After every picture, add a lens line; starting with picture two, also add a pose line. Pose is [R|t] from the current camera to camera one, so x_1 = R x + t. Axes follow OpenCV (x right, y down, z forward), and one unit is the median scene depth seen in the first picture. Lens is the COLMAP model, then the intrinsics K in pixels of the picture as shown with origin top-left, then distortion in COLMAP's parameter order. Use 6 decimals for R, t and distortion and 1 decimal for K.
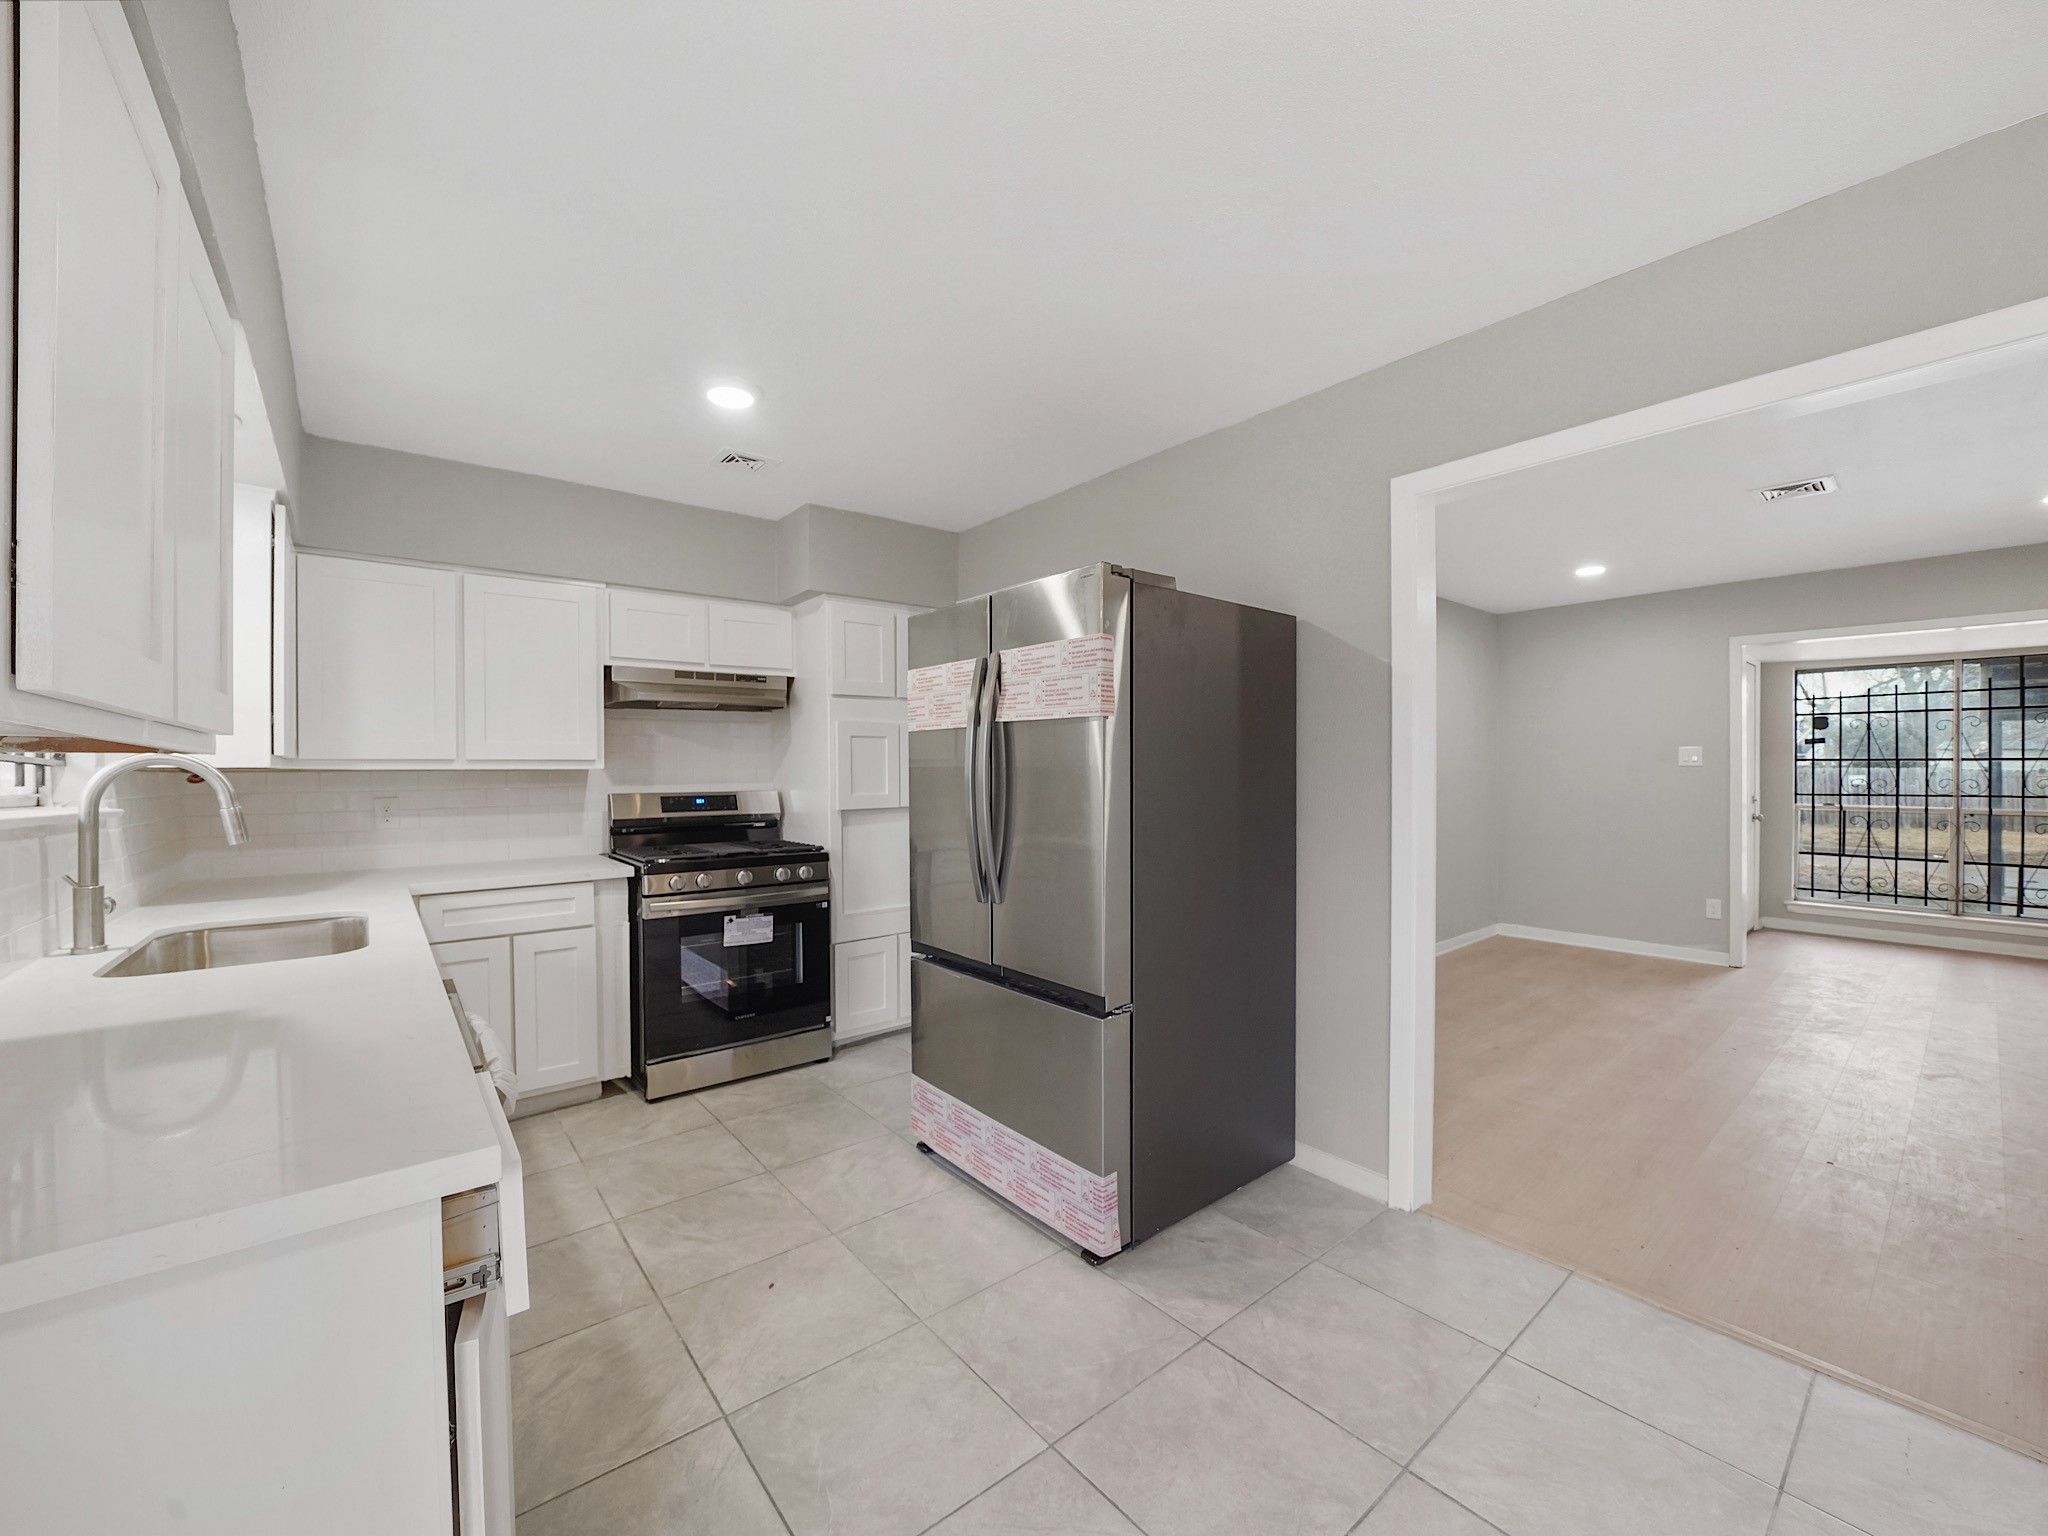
lens RADIAL K [[804.4, 0, 1018.8], [0, 804.4, 775.5], [0, 0, 1]] dist [-0.015143, -0.000092]
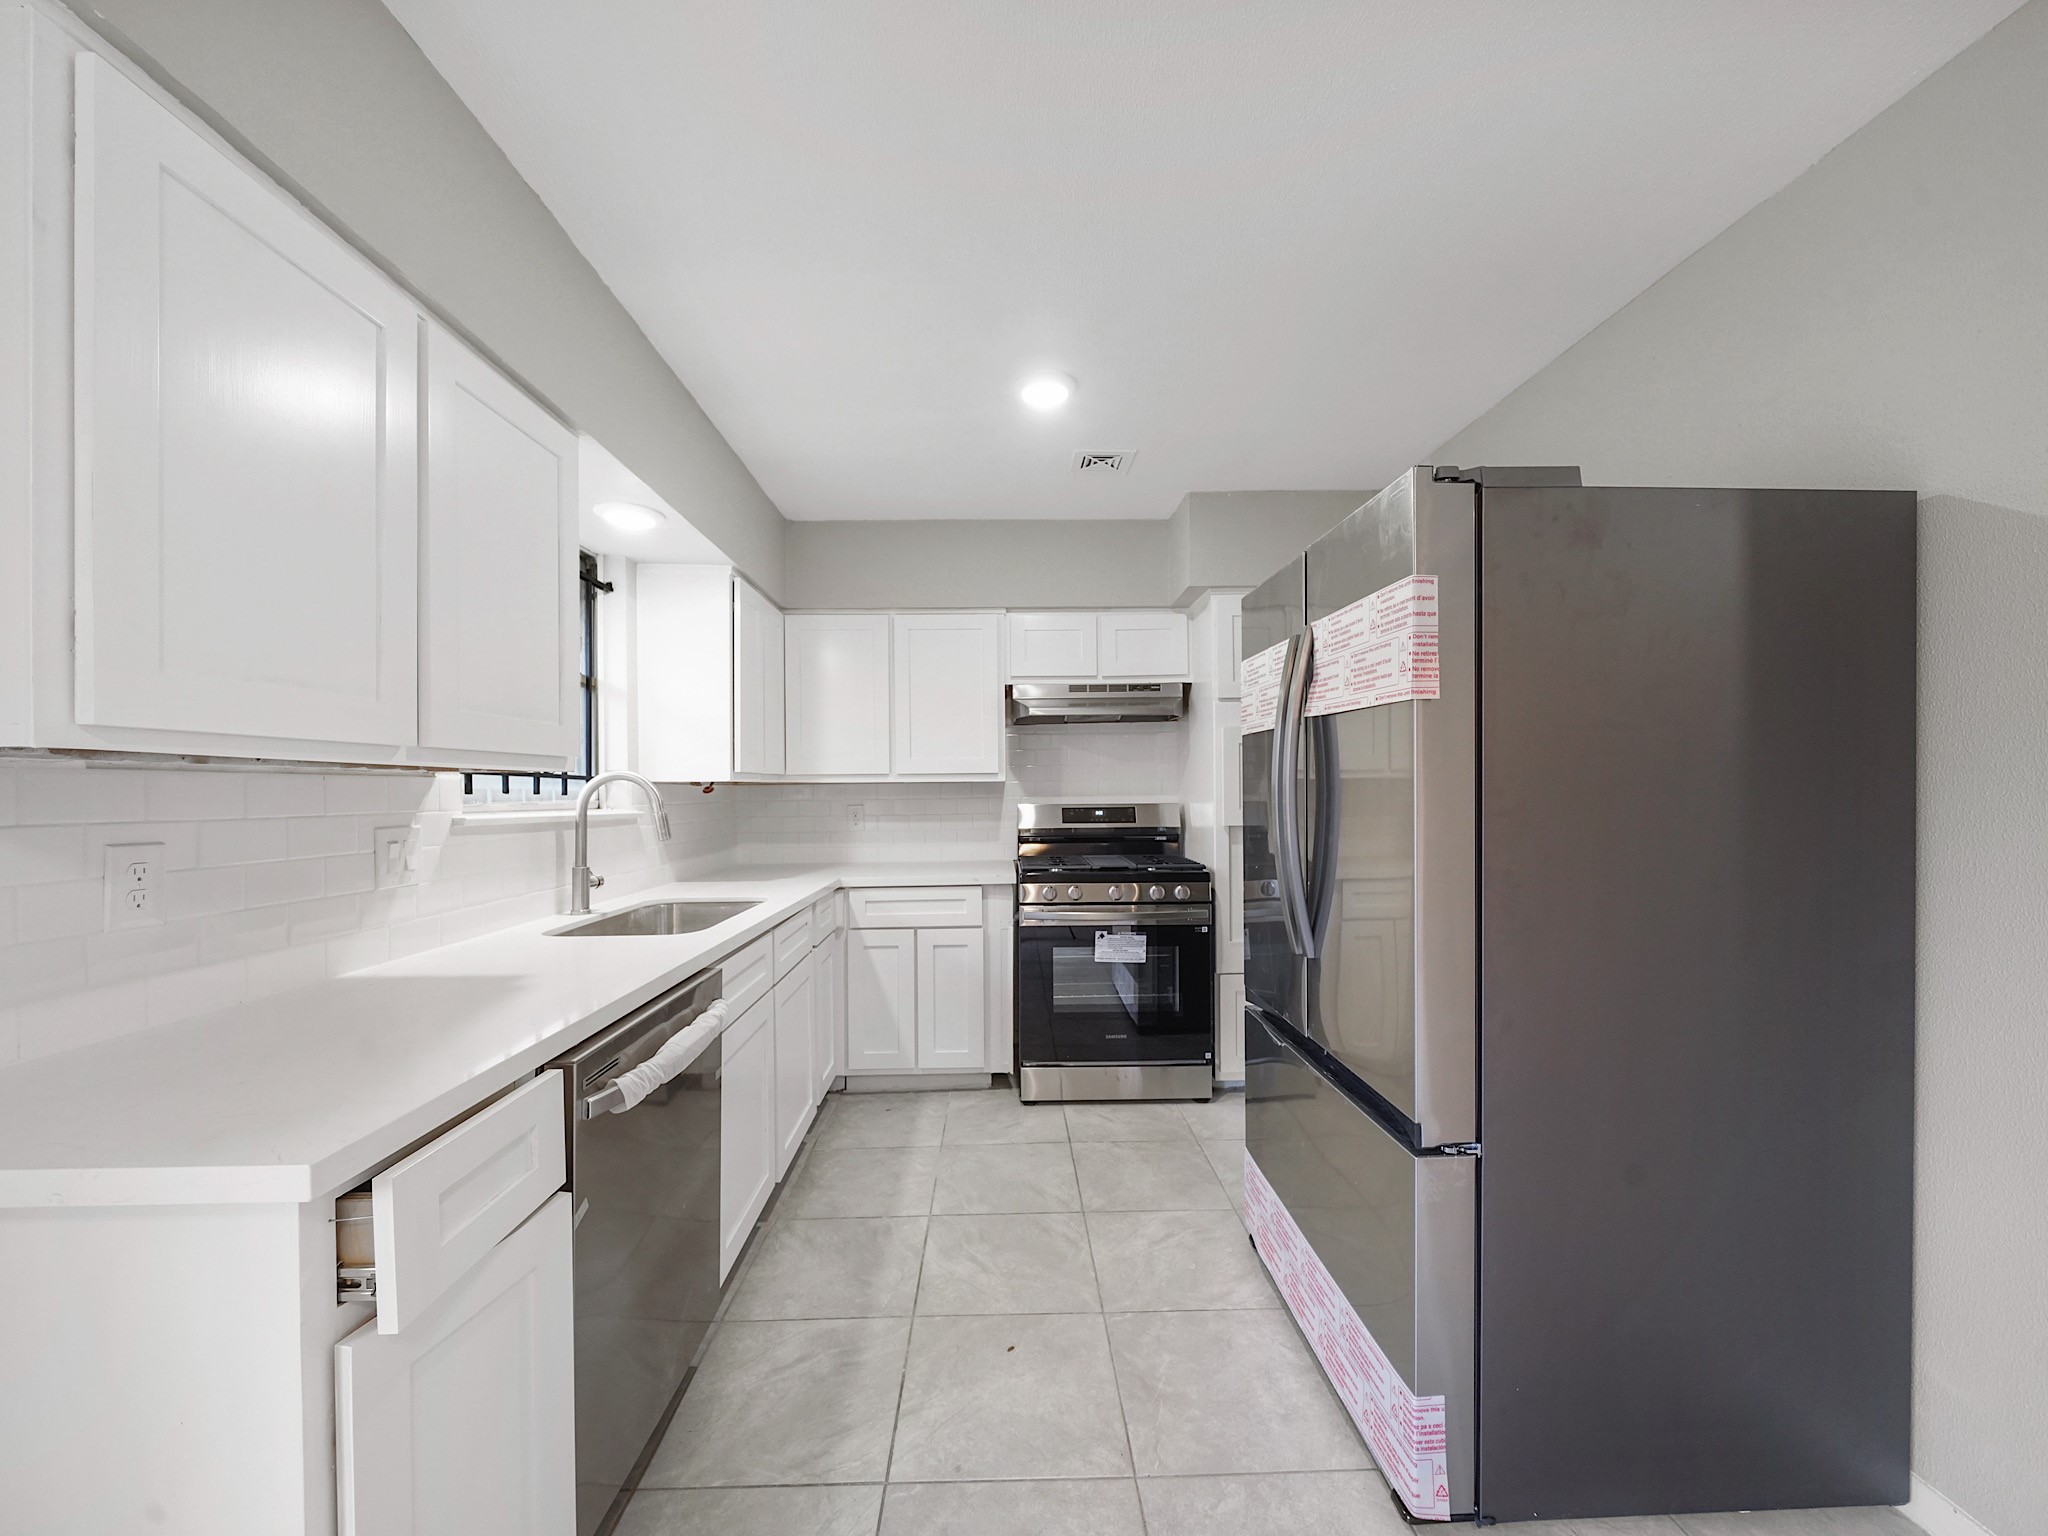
lens RADIAL K [[790.0, 0, 1026.7], [0, 790.0, 788.7], [0, 0, 1]] dist [-0.003453, -0.000150]
pose [[0.797259, 0.001685, -0.603635, 0.161213], [-0.000105, 0.999996, 0.002652, -0.001493], [0.603637, -0.002051, 0.797257, 0.192515]]
